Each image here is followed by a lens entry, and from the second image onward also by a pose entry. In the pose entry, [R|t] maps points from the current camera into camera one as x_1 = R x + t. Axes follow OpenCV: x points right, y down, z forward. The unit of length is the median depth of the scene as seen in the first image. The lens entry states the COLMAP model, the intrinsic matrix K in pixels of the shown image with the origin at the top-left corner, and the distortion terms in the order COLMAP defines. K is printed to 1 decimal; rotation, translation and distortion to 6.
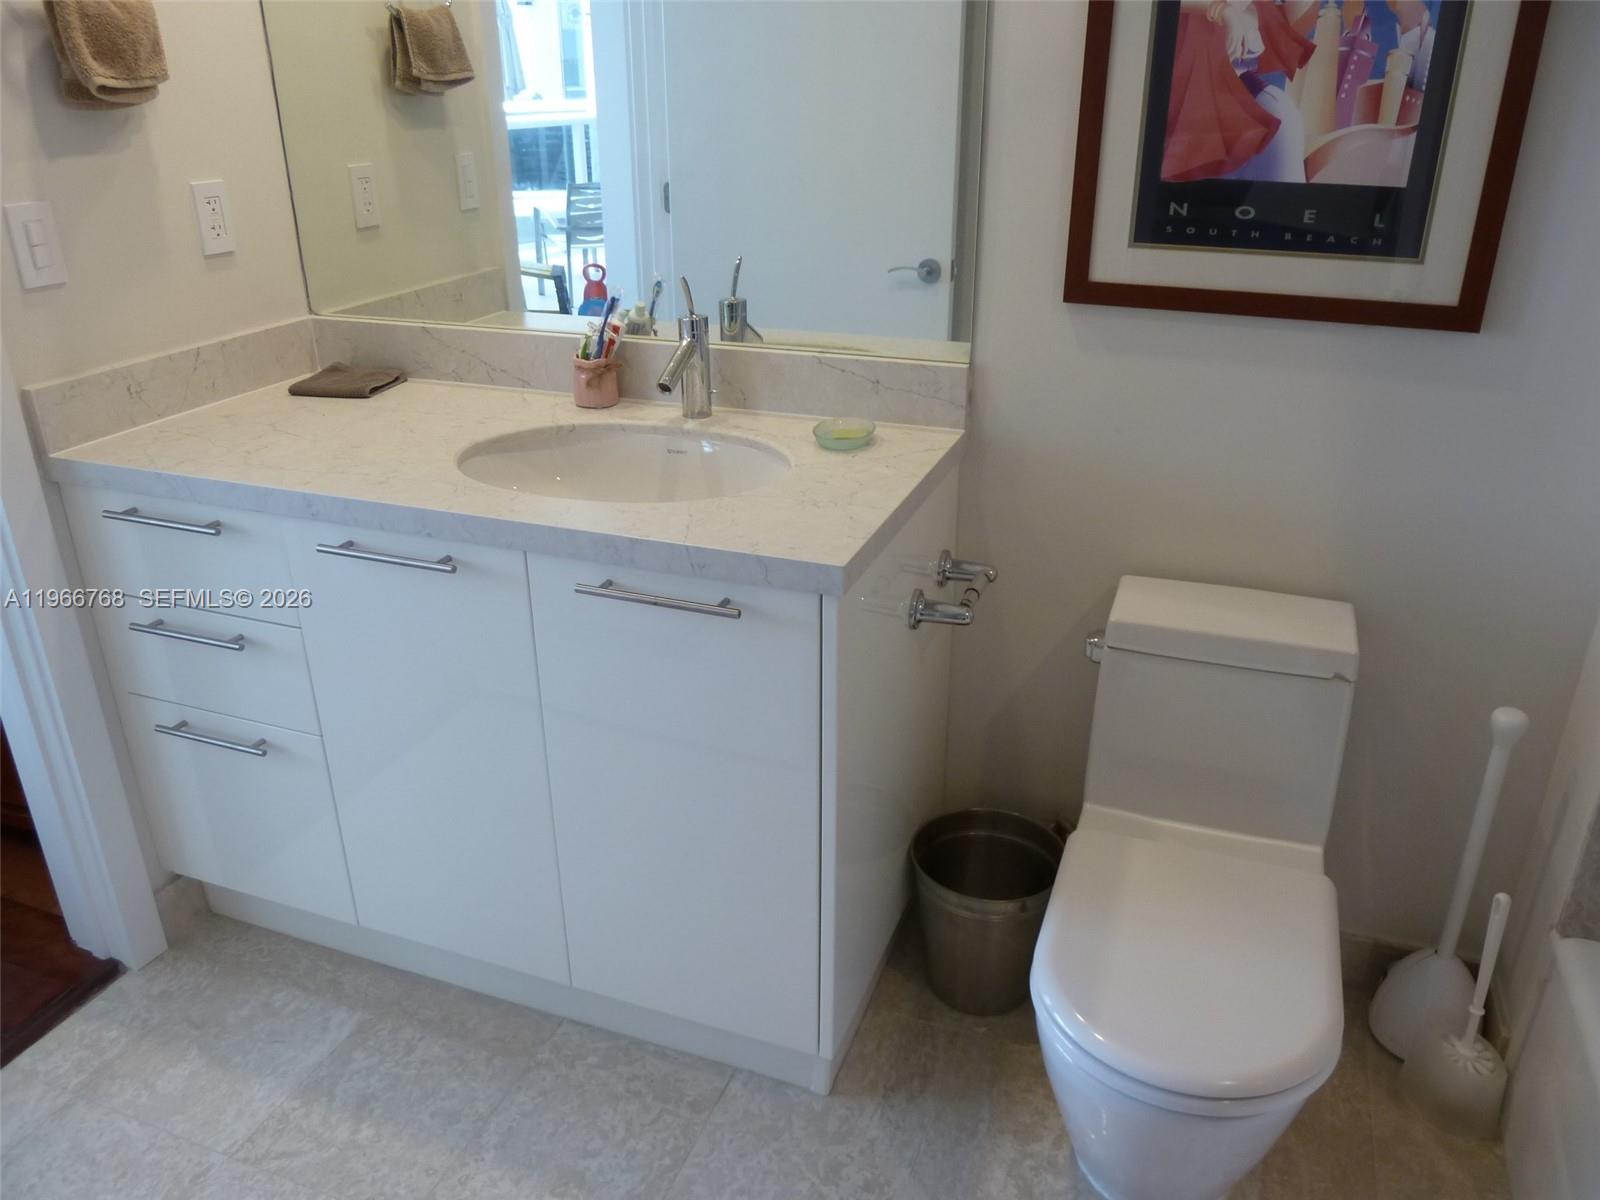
lens RADIAL K [[1190.3, 0, 803.0], [0, 1190.3, 593.7], [0, 0, 1]] dist [-0.036049, 0.008340]
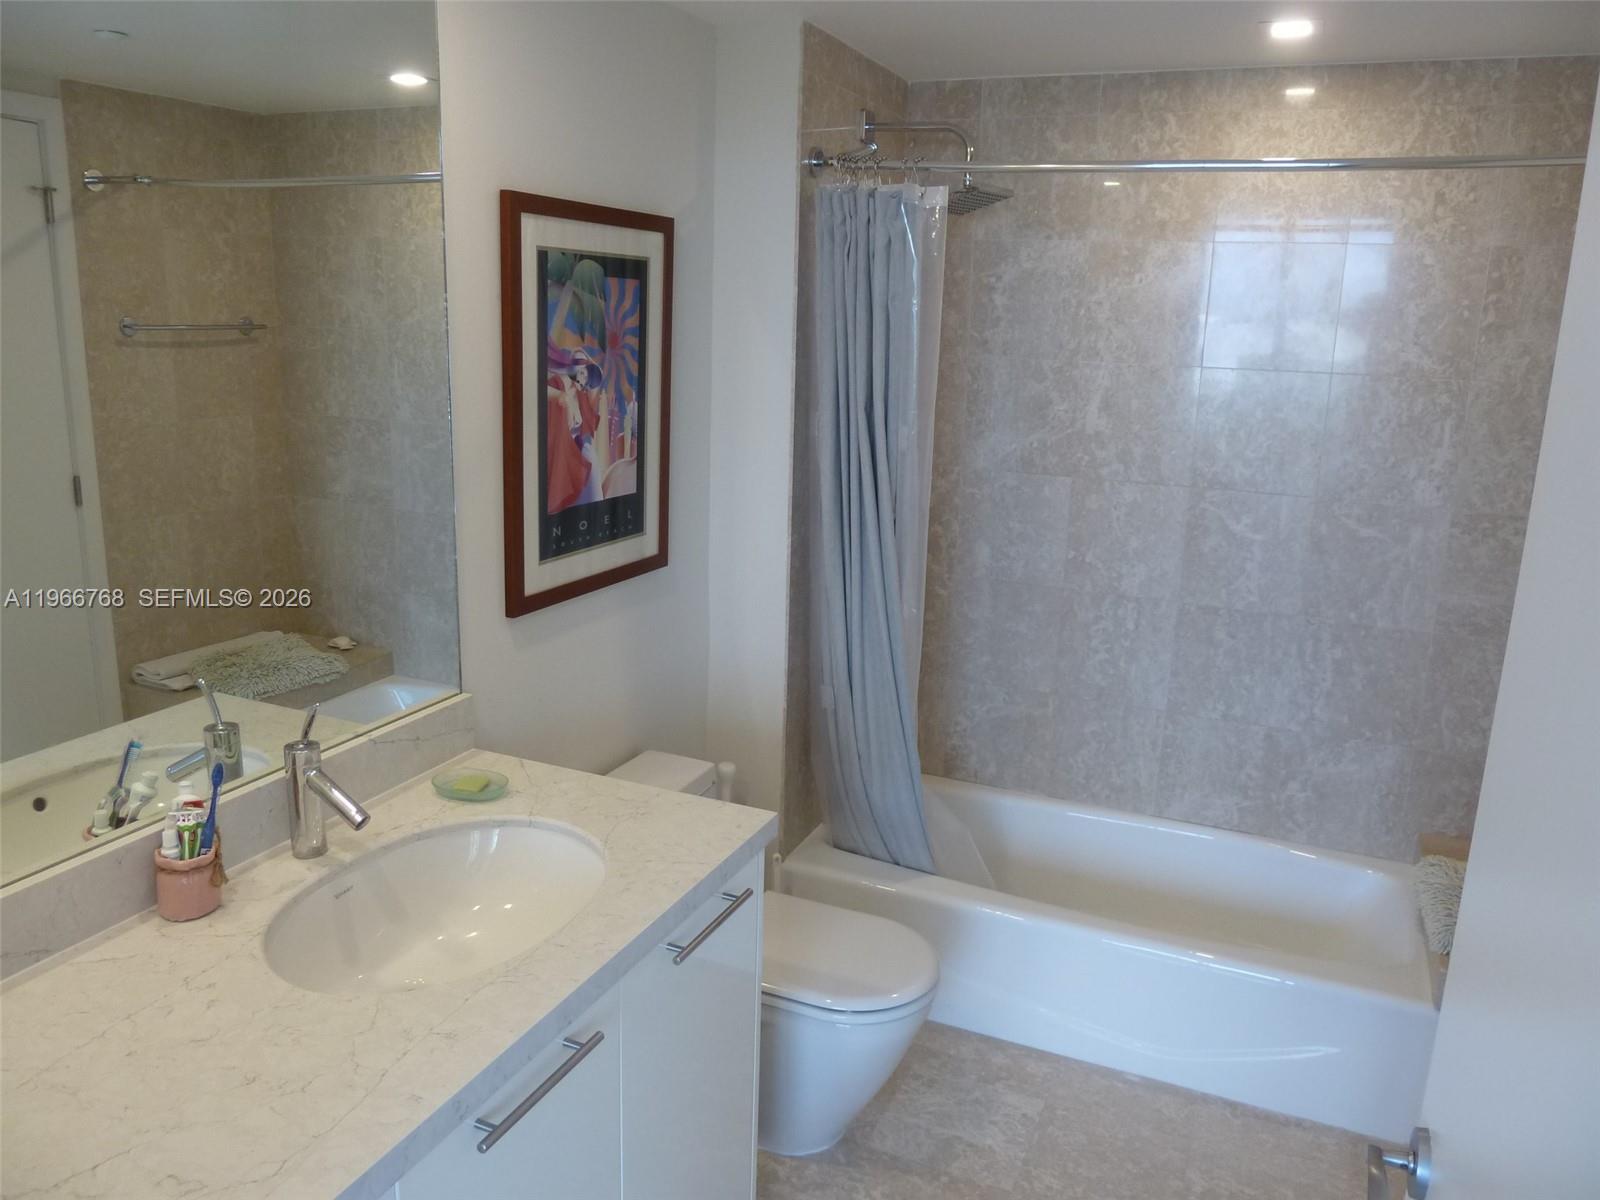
lens RADIAL K [[1190.3, 0, 800.9], [0, 1190.3, 603.7], [0, 0, 1]] dist [-0.036049, 0.008340]
pose [[0.058297, -0.235052, 0.970233, -1.092077], [0.376226, 0.905399, 0.196740, -0.441177], [-0.924692, 0.353558, 0.141214, 0.608741]]
